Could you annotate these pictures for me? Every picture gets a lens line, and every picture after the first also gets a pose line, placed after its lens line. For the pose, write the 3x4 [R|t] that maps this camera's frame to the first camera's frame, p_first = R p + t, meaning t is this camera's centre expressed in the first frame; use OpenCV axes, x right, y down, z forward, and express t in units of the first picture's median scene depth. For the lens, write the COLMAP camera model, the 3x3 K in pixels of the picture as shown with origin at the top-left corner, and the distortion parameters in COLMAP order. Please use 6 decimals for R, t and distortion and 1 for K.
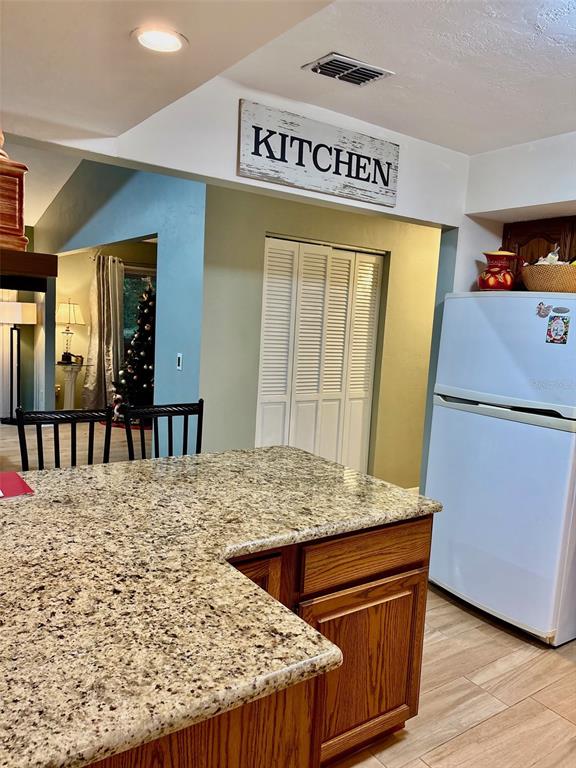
lens RADIAL K [[582.9, 0, 289.3], [0, 582.9, 388.1], [0, 0, 1]] dist [0.051233, -0.053995]
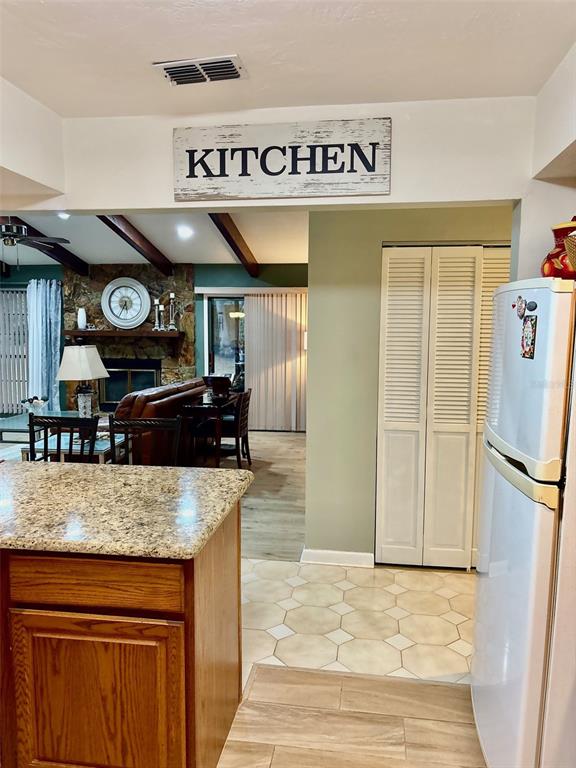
lens RADIAL K [[582.9, 0, 286.7], [0, 582.9, 388.0], [0, 0, 1]] dist [0.051233, -0.053995]
pose [[0.726323, 0.020341, -0.687053, 0.727386], [-0.050300, 0.998455, -0.023615, -0.016221], [0.685511, 0.051711, 0.726224, 0.371924]]
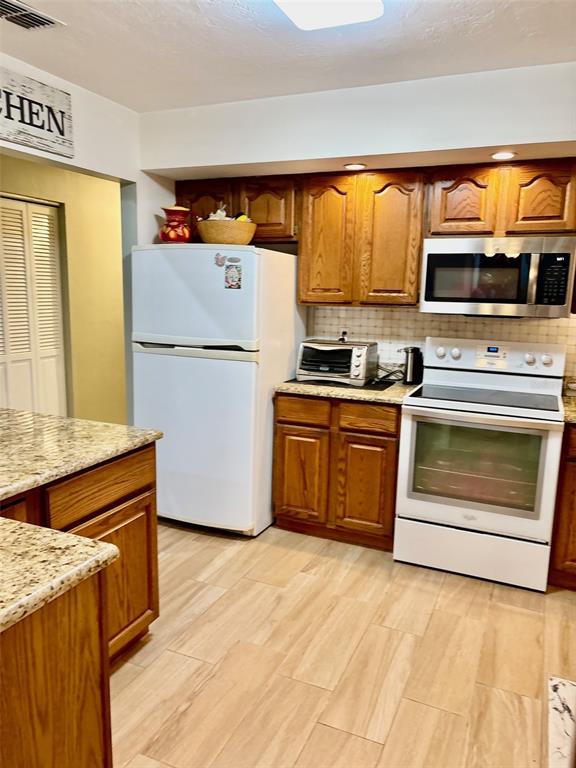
lens RADIAL K [[582.9, 0, 281.8], [0, 582.9, 391.4], [0, 0, 1]] dist [0.051233, -0.053995]
pose [[0.859375, -0.129345, 0.494716, -0.073127], [0.090401, 0.990671, 0.101978, 0.019194], [-0.503291, -0.042915, 0.863051, -0.076760]]
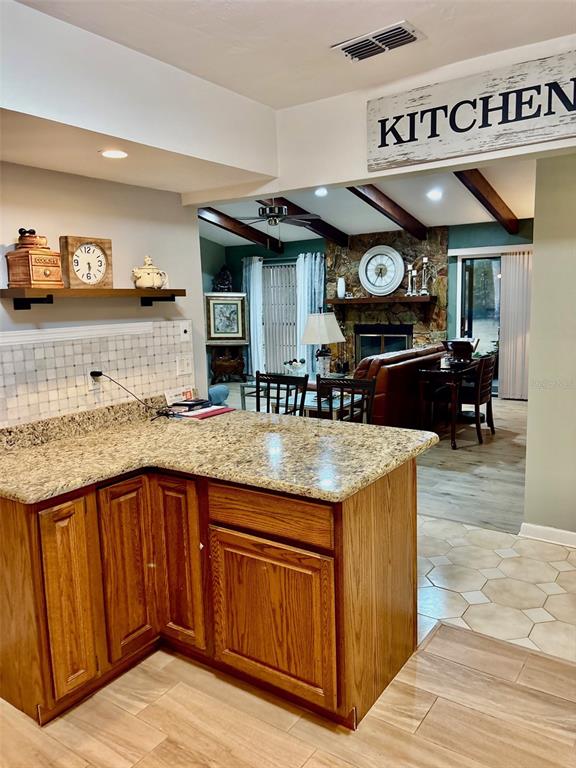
lens RADIAL K [[582.9, 0, 290.8], [0, 582.9, 381.7], [0, 0, 1]] dist [0.051233, -0.053995]
pose [[0.345144, 0.071324, -0.935836, 0.852783], [-0.066734, 0.996450, 0.051332, -0.018753], [0.936174, 0.044735, 0.348678, 0.469642]]
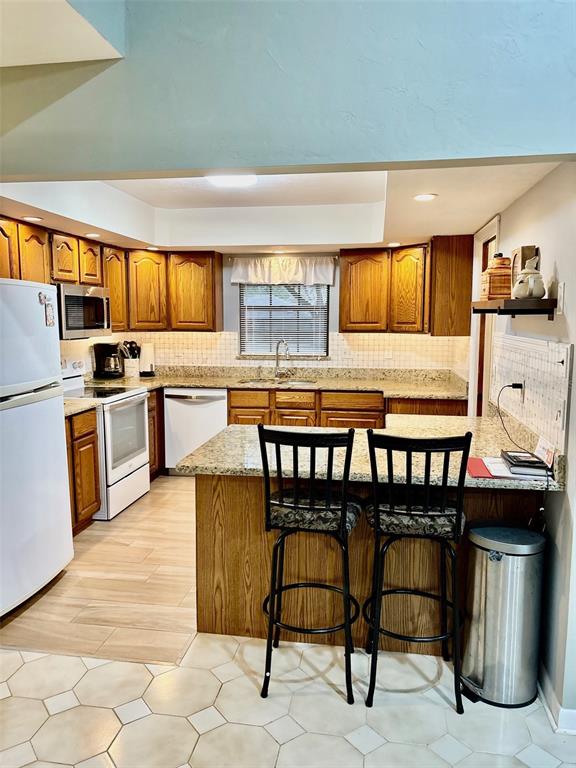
lens RADIAL K [[582.9, 0, 287.2], [0, 582.9, 387.6], [0, 0, 1]] dist [0.051233, -0.053995]
pose [[-0.714898, -0.145256, 0.683975, -0.754681], [0.042350, 0.967394, 0.249710, -0.242164], [-0.697945, 0.207483, -0.685436, 1.561980]]
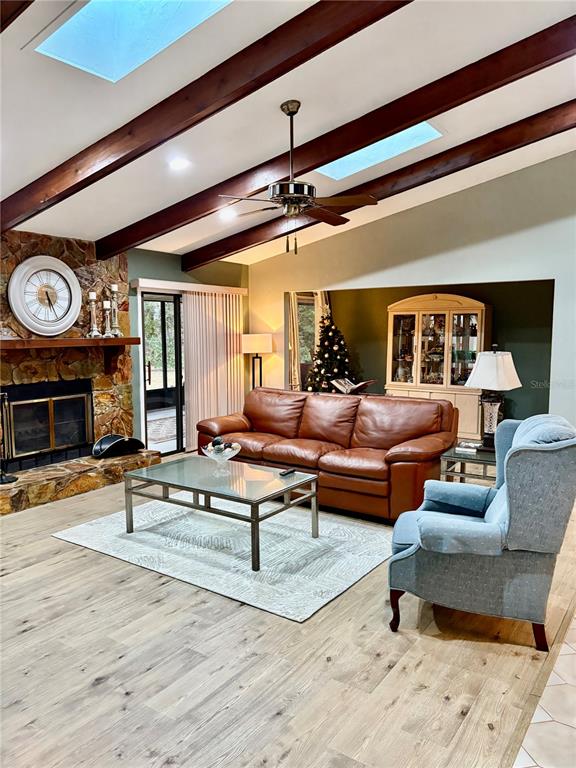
lens RADIAL K [[582.8, 0, 288.8], [0, 582.8, 386.3], [0, 0, 1]] dist [-0.003907, -0.001589]
pose [[0.931518, -0.093415, 0.351495, -2.183367], [0.097457, 0.995220, 0.006216, -0.128145], [-0.350395, 0.028465, 0.936169, -0.158175]]
